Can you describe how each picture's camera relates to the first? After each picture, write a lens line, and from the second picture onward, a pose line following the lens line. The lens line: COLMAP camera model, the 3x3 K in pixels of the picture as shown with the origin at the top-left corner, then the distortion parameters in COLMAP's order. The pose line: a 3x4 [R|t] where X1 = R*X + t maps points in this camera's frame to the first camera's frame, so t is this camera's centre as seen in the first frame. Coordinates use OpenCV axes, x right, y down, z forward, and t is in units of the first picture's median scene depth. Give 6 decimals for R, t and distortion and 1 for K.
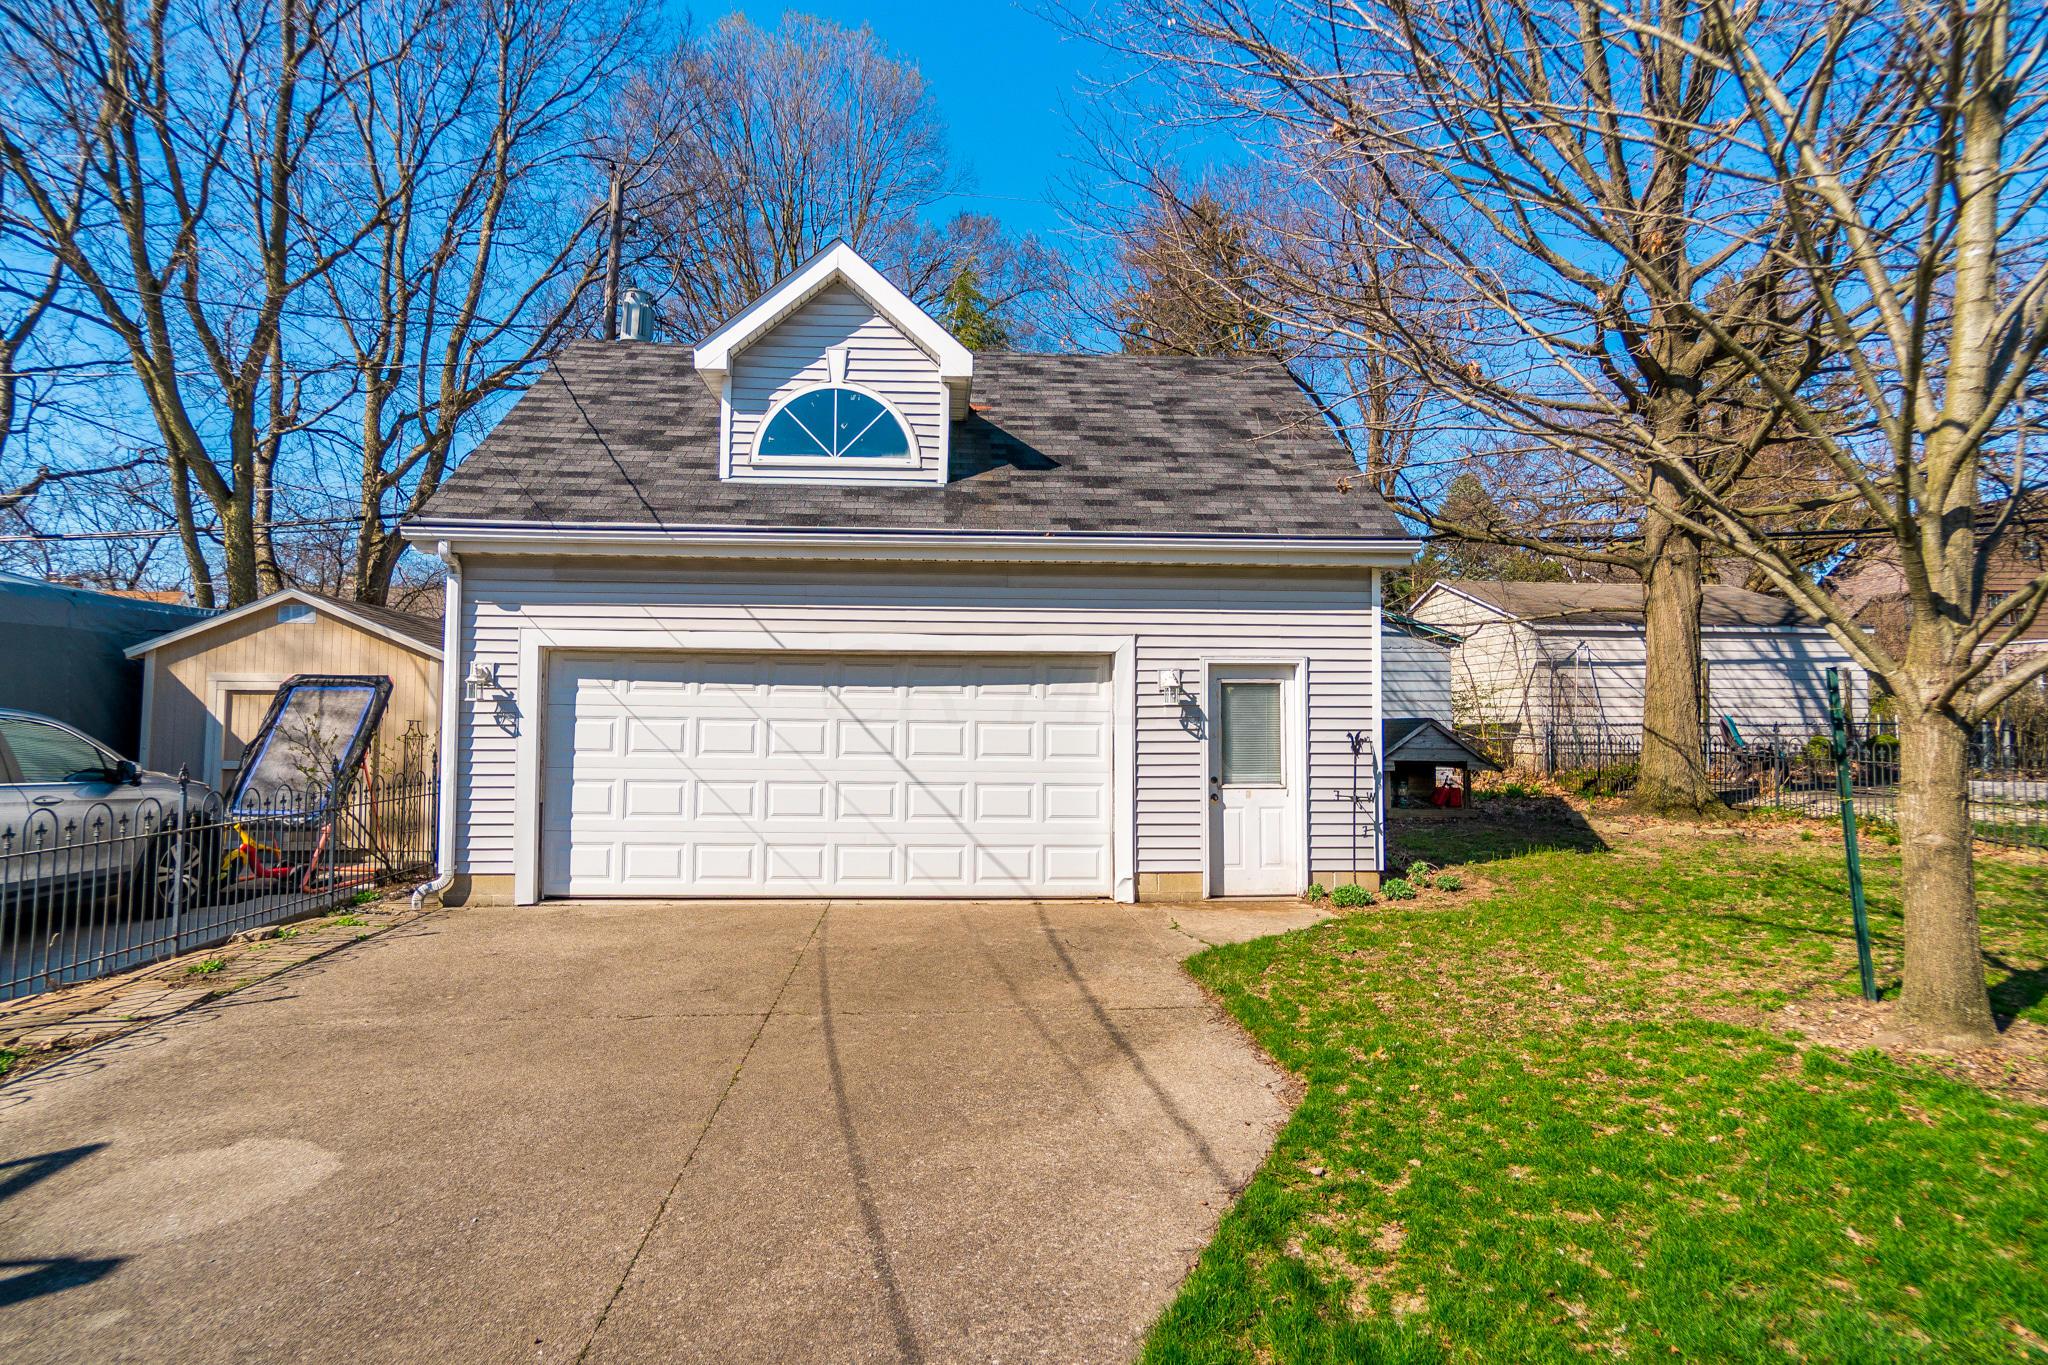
lens RADIAL K [[1092.1, 0, 1028.5], [0, 1092.1, 687.1], [0, 0, 1]] dist [-0.018502, 0.032712]
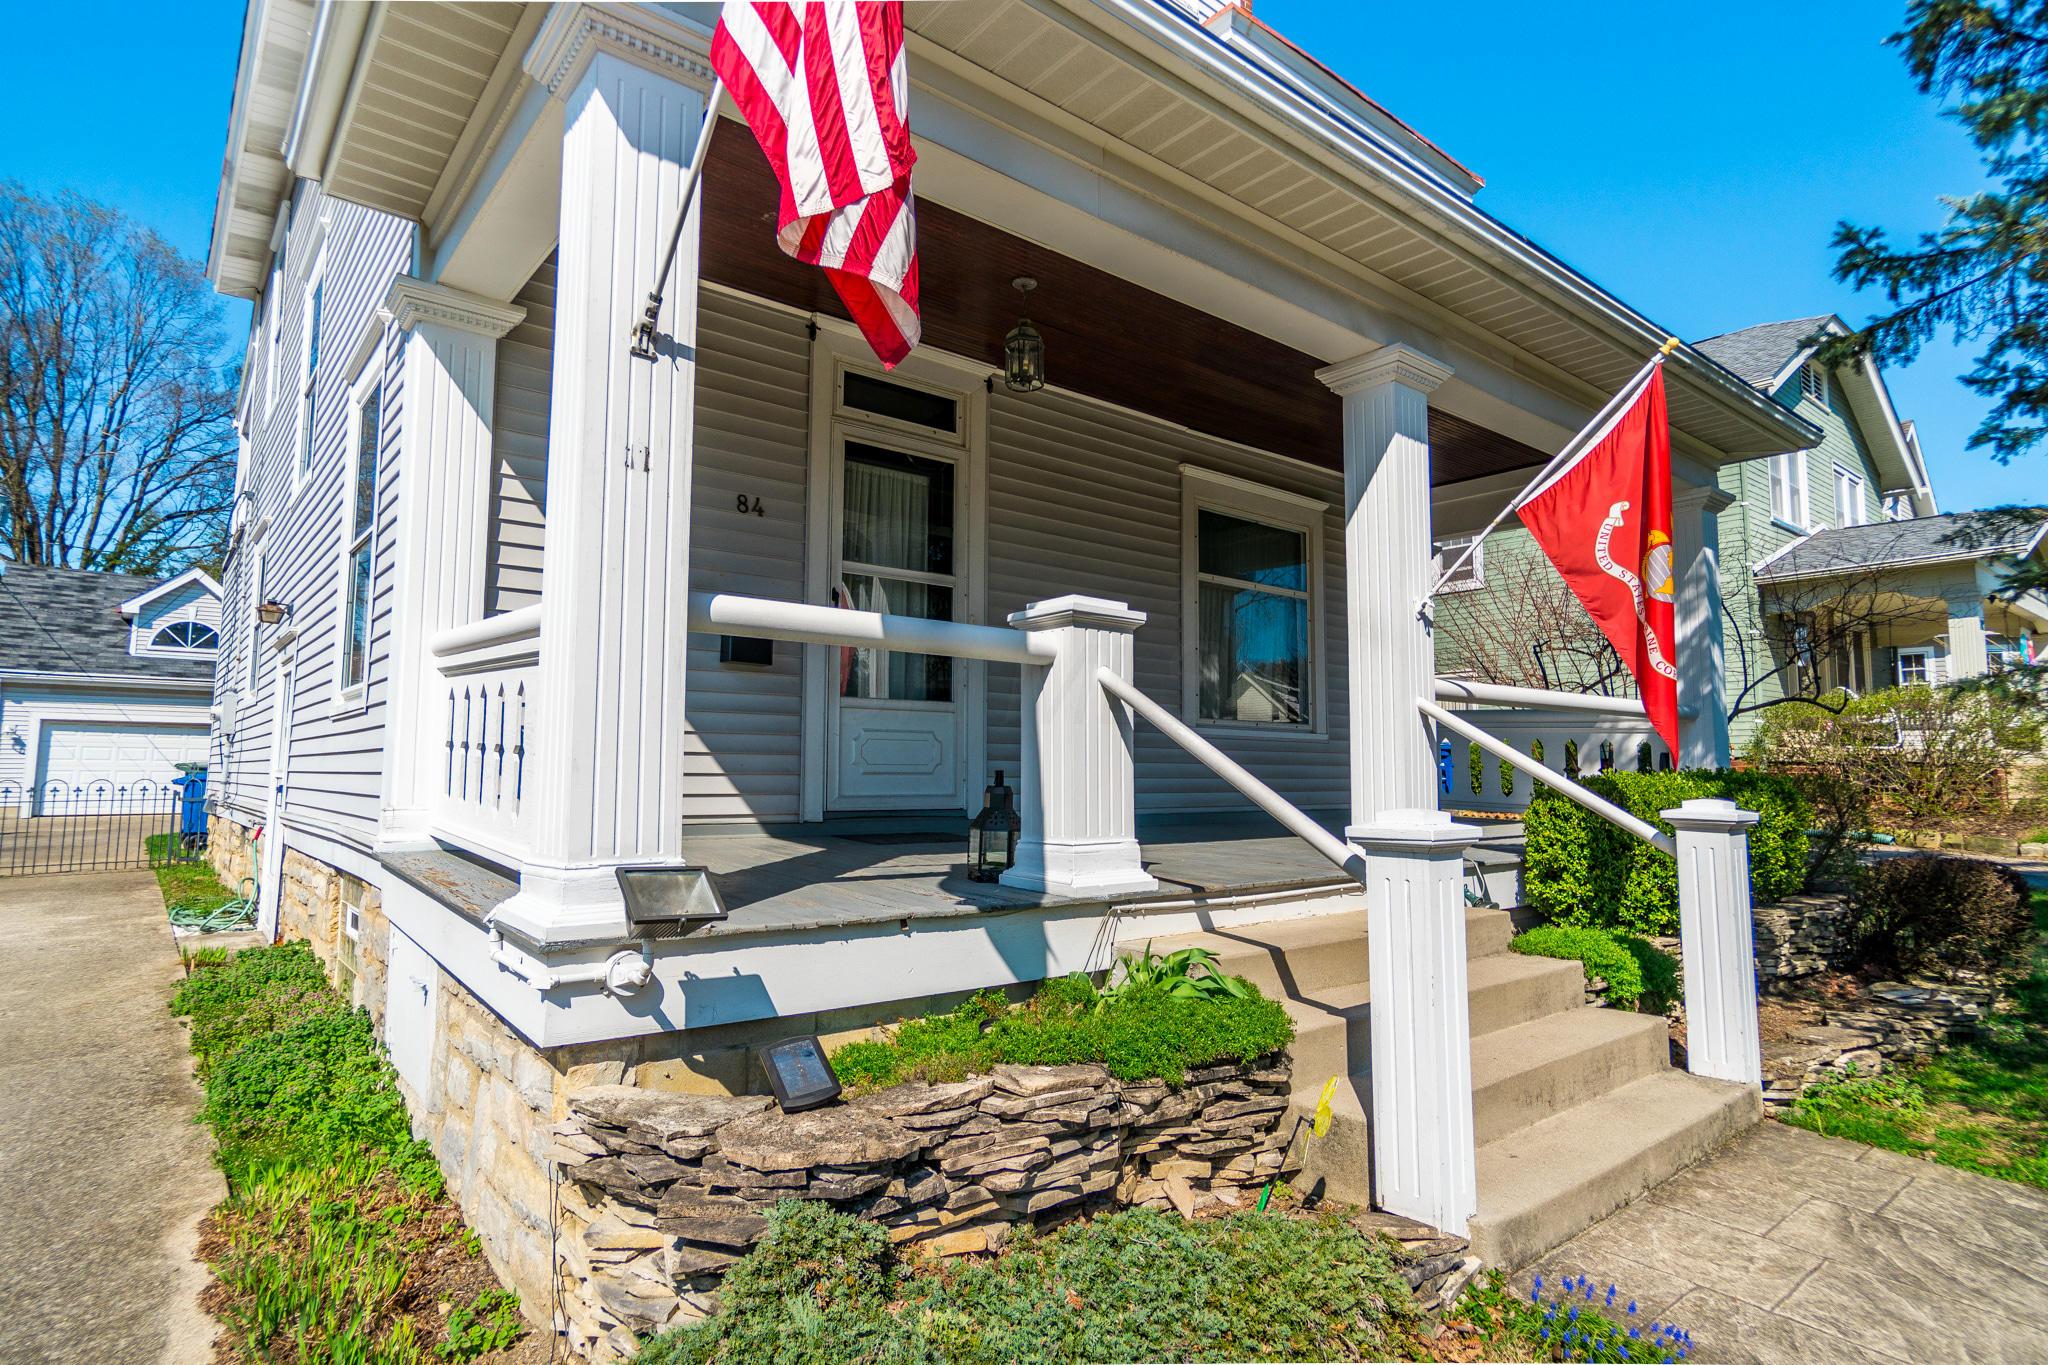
lens RADIAL K [[1092.1, 0, 1029.8], [0, 1092.1, 669.0], [0, 0, 1]] dist [-0.018502, 0.032712]
pose [[0.820045, 0.055435, 0.569608, -0.013700], [-0.019652, 0.997438, -0.068779, -0.020504], [-0.571962, 0.045208, 0.819034, -2.348104]]
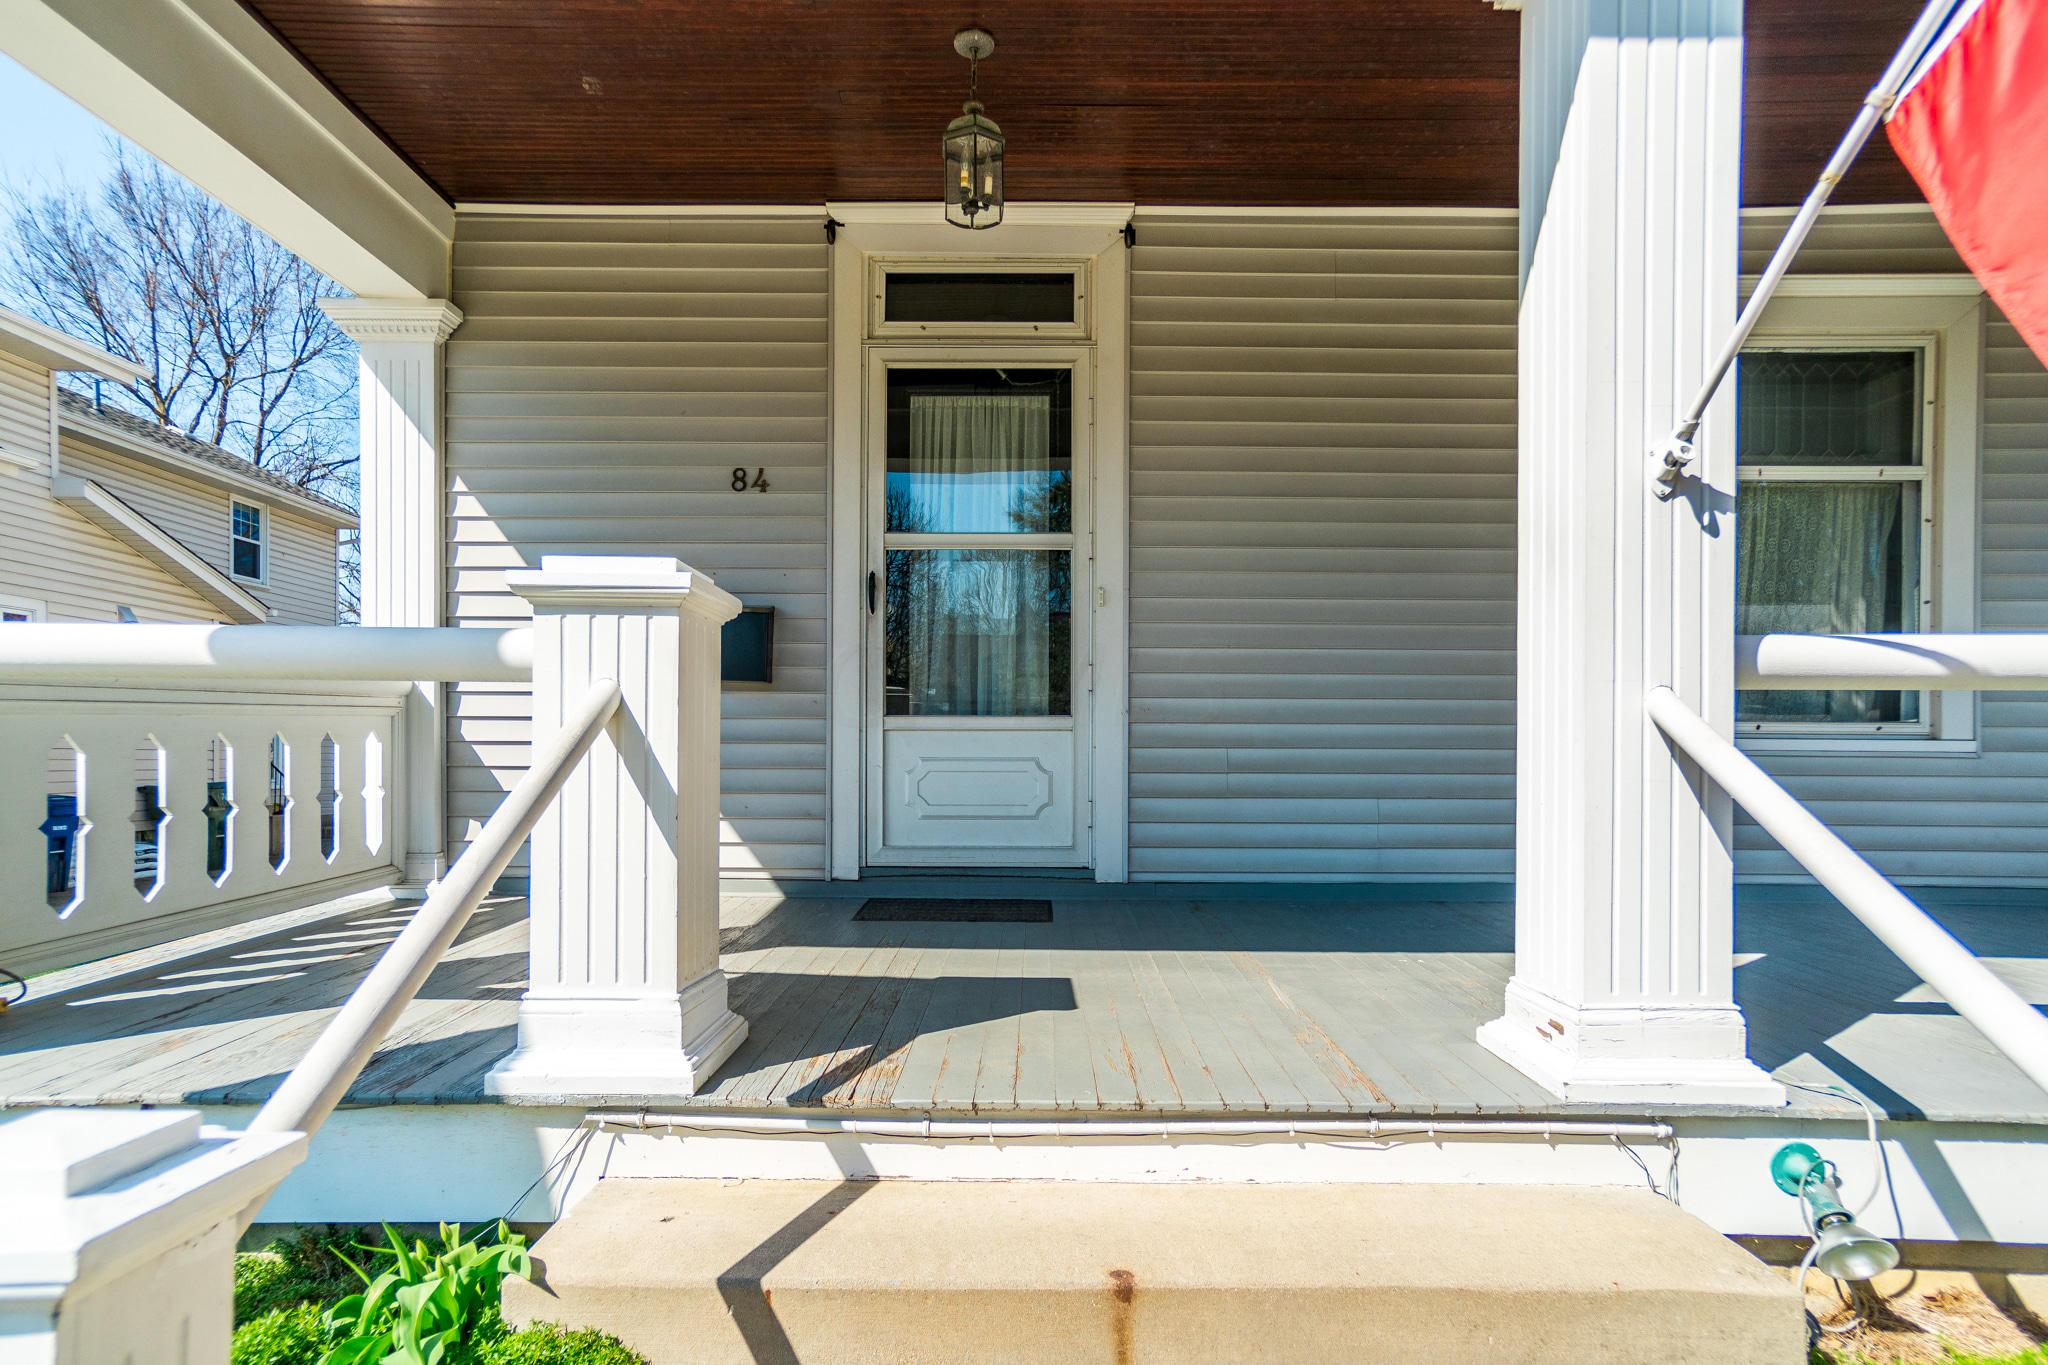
lens RADIAL K [[1092.1, 0, 1038.6], [0, 1092.1, 755.6], [0, 0, 1]] dist [-0.018502, 0.032712]
pose [[0.996156, 0.000334, -0.087592, 0.376487], [0.002310, 0.999545, 0.030083, -0.043373], [0.087562, -0.030169, 0.995702, -2.234663]]
